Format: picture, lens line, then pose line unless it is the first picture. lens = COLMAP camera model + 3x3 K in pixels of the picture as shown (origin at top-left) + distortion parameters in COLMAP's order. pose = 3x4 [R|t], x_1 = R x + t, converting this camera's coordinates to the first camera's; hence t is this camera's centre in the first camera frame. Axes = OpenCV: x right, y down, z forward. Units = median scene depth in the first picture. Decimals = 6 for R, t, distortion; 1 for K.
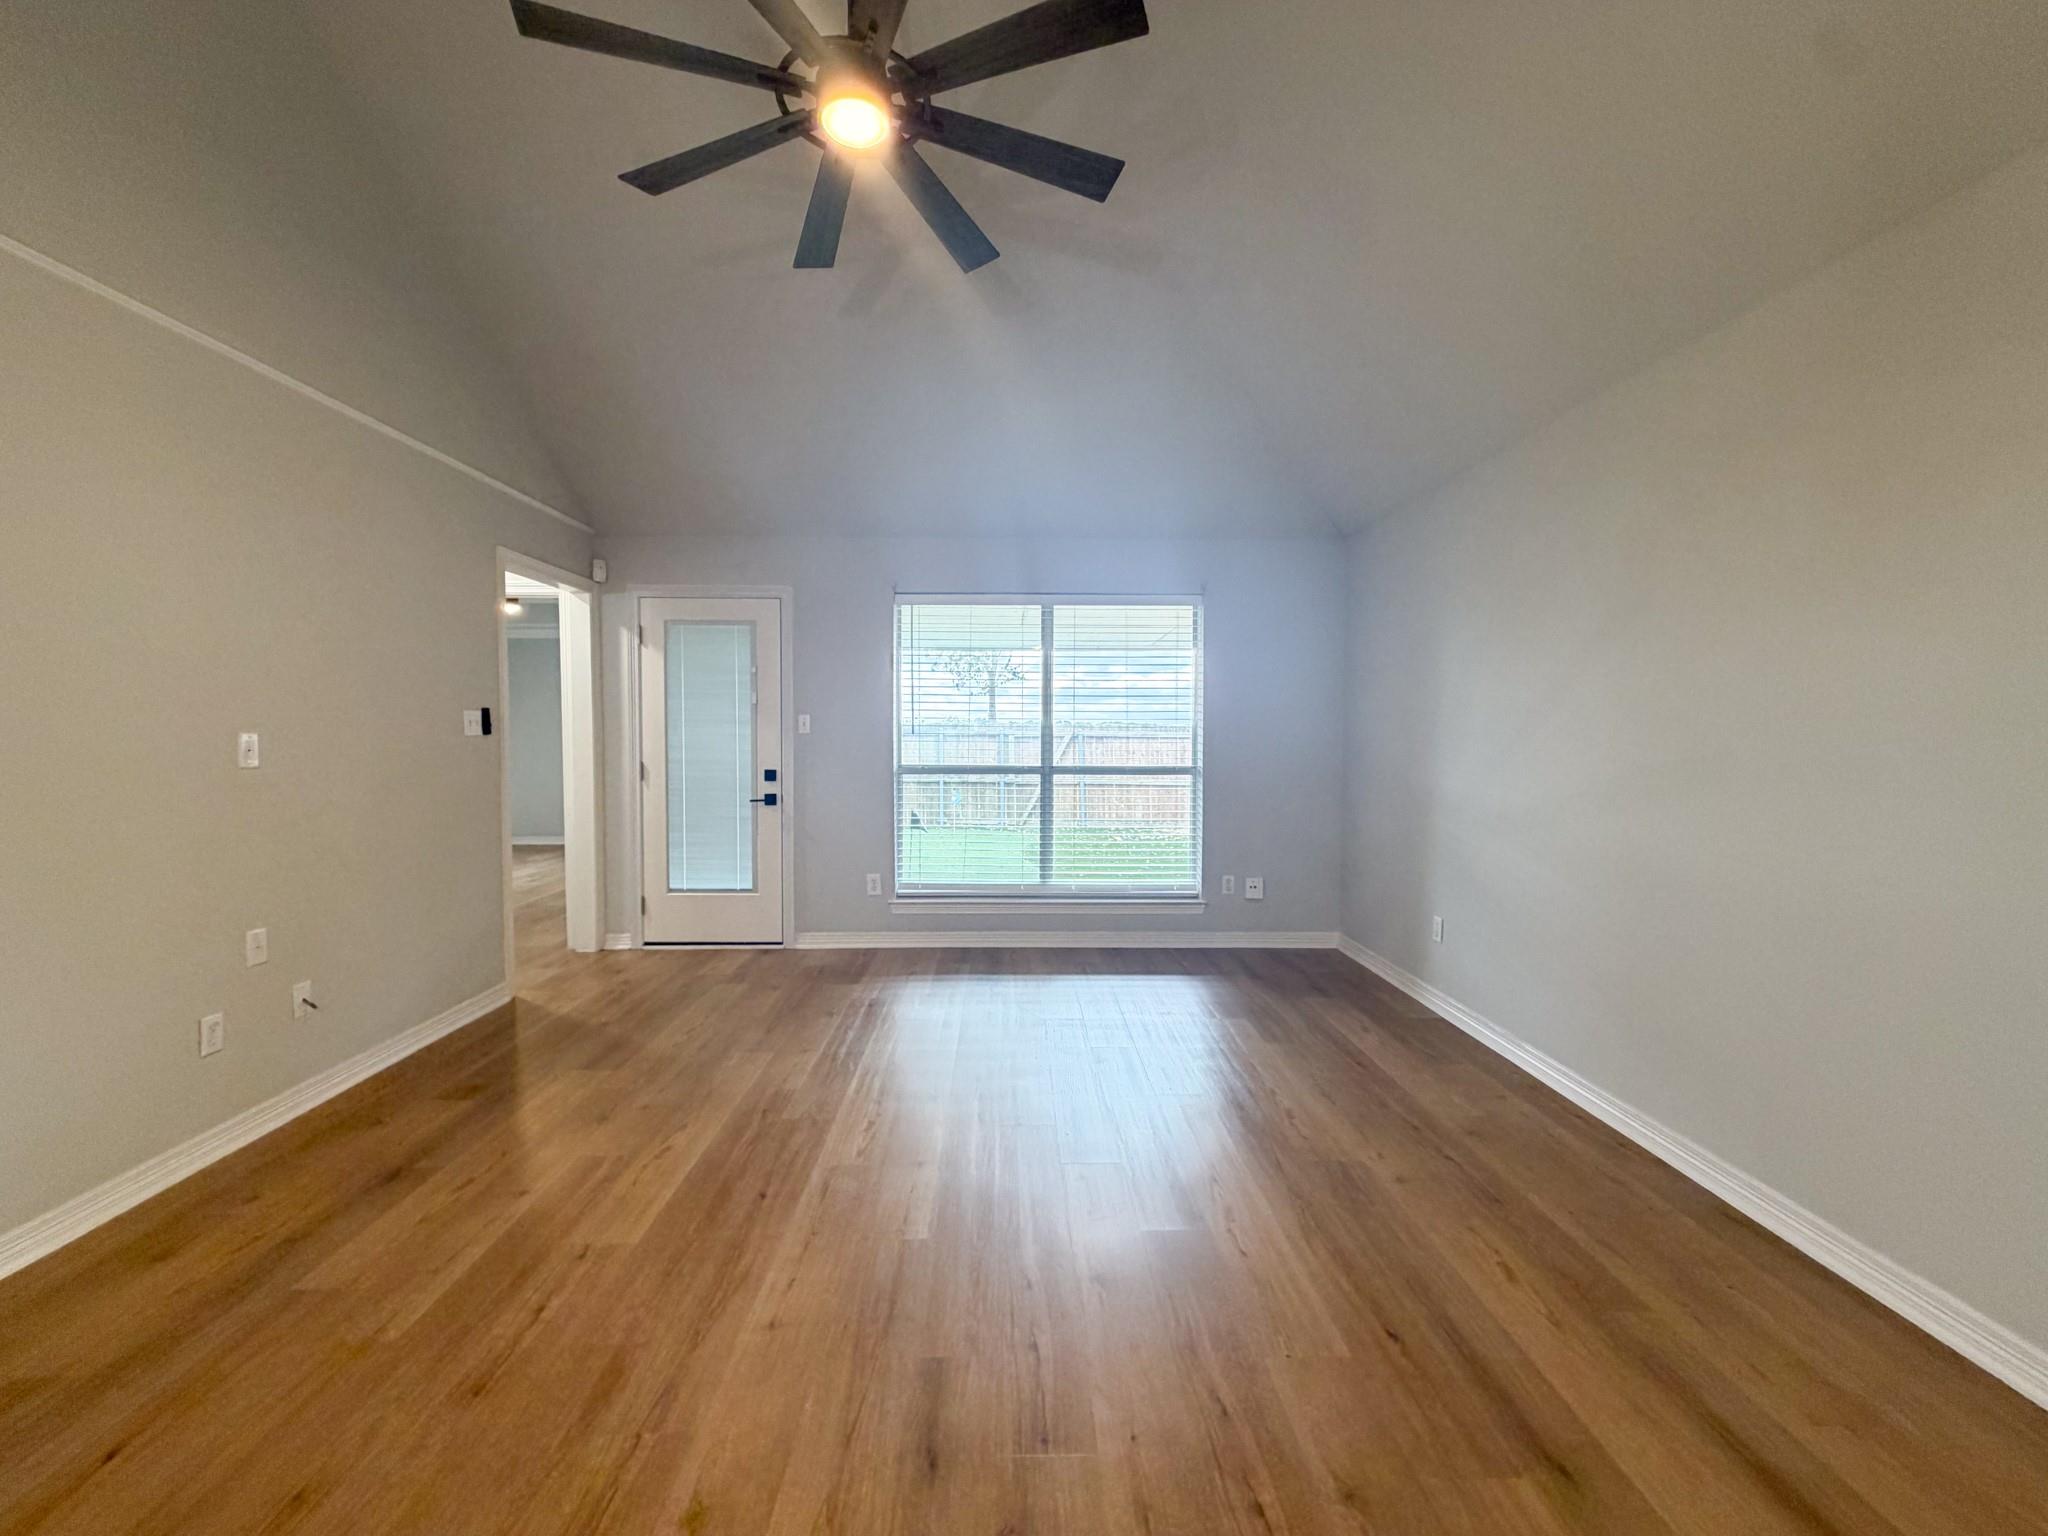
lens RADIAL K [[821.9, 0, 1024.0], [0, 821.9, 768.0], [0, 0, 1]] dist [0.000081, 0.000002]
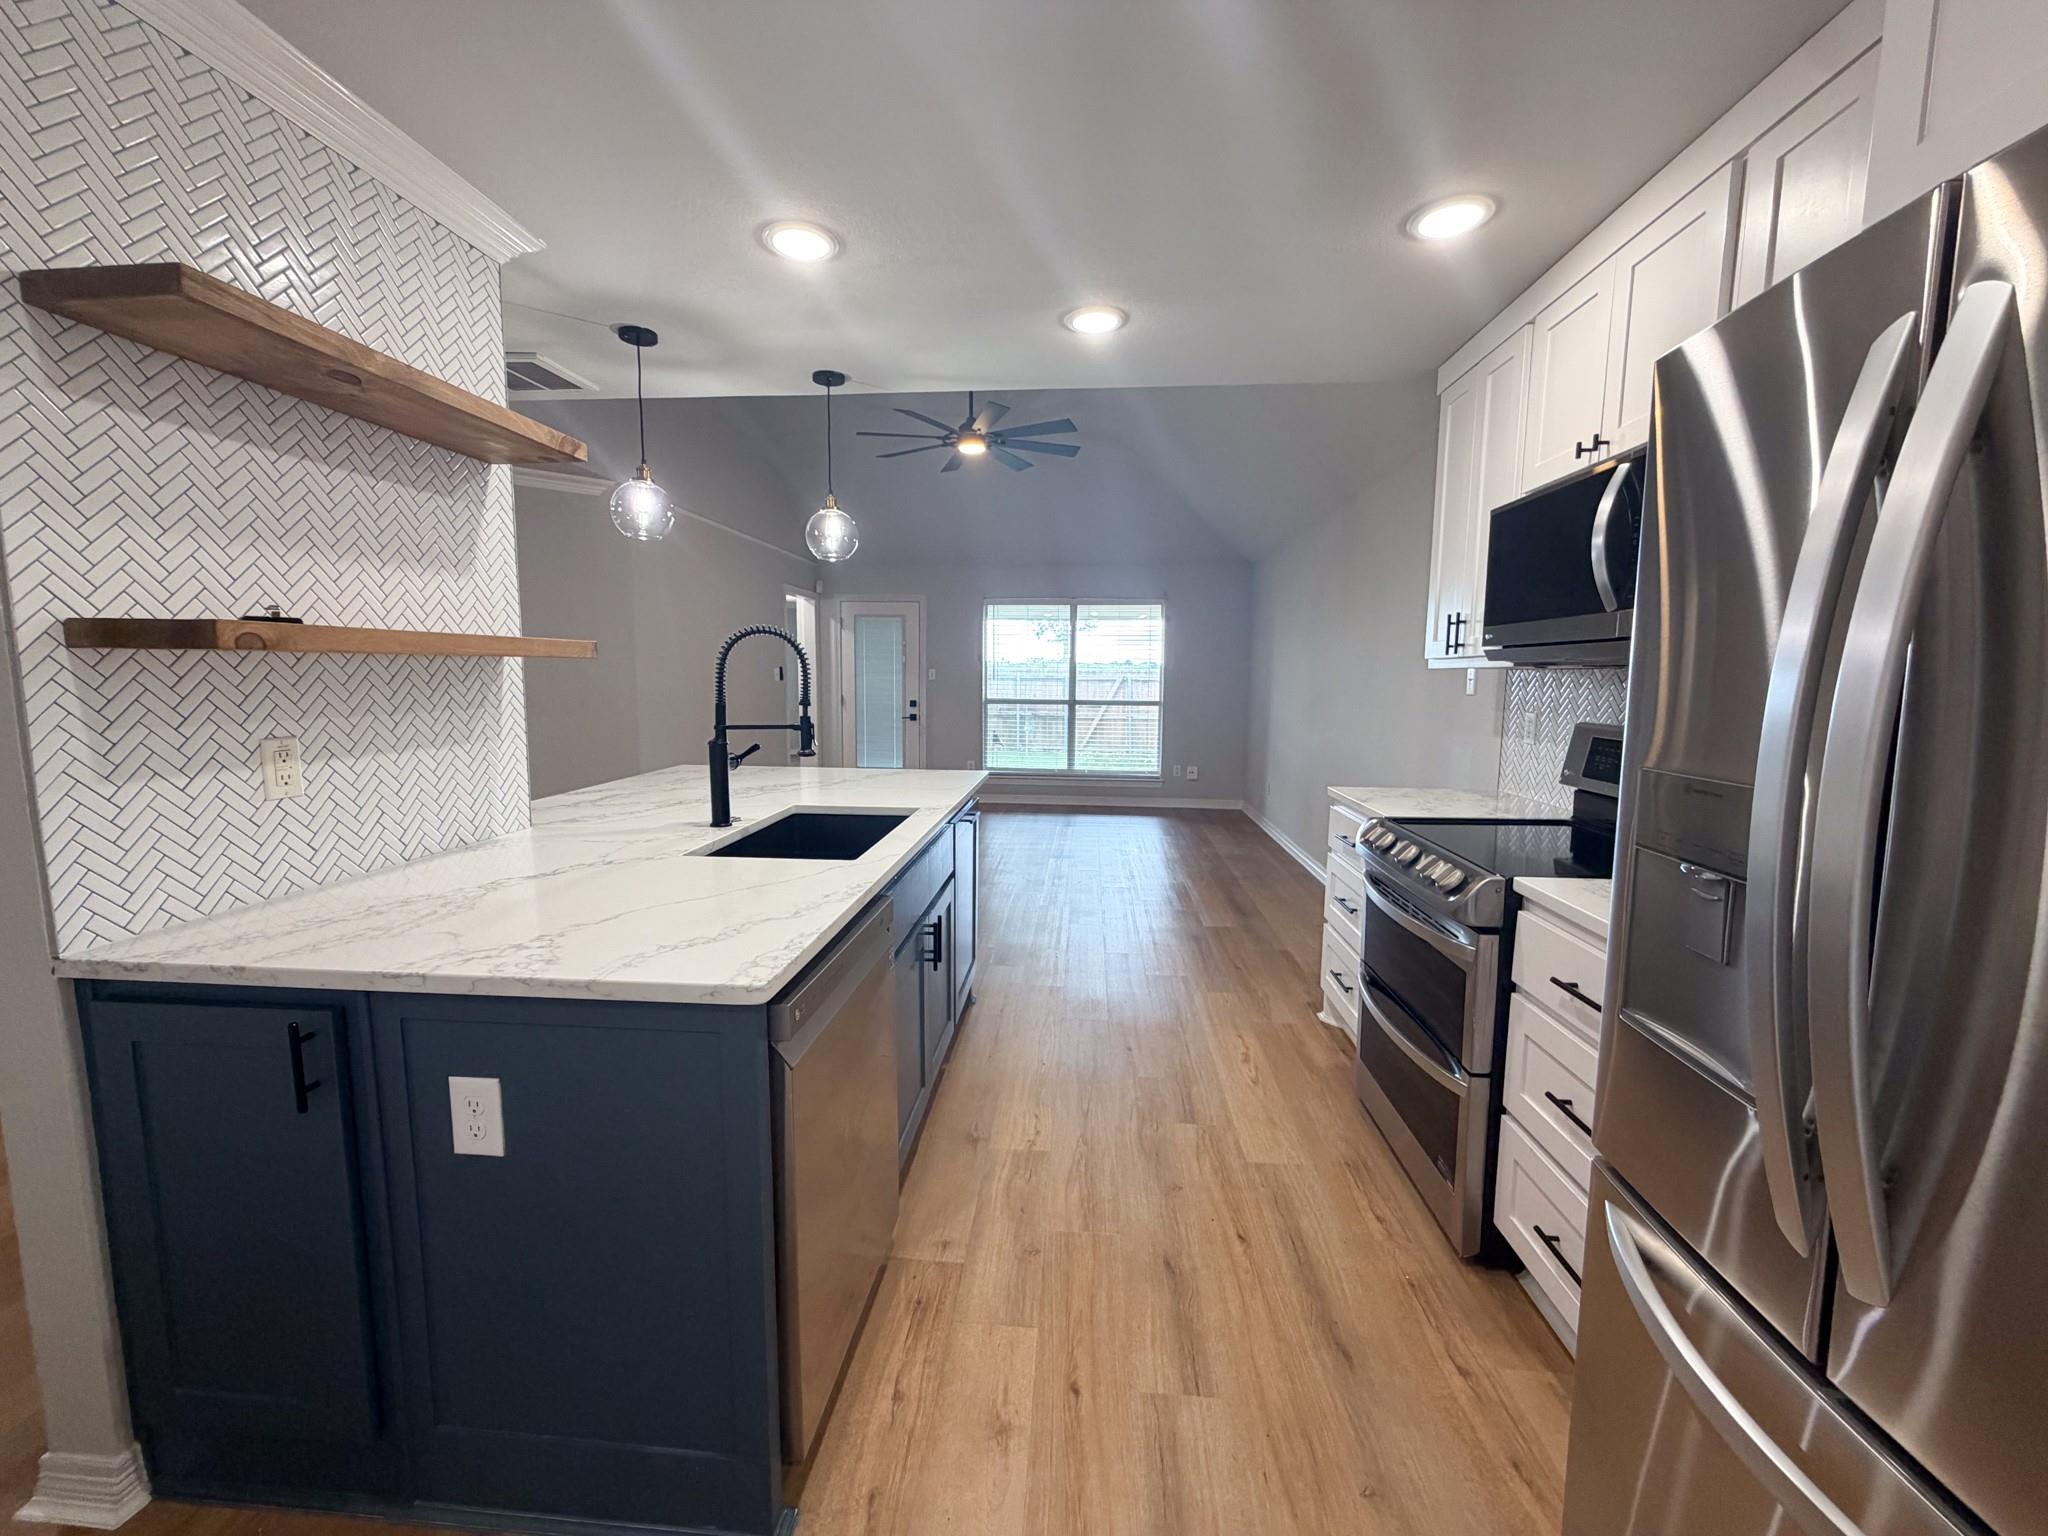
lens RADIAL K [[821.5, 0, 1024.0], [0, 821.5, 768.0], [0, 0, 1]] dist [-0.000146, -0.000002]
pose [[0.995022, 0.017027, -0.098195, 0.100438], [-0.009681, 0.997151, 0.074808, 0.012533], [0.099189, -0.073485, 0.992352, -0.721010]]
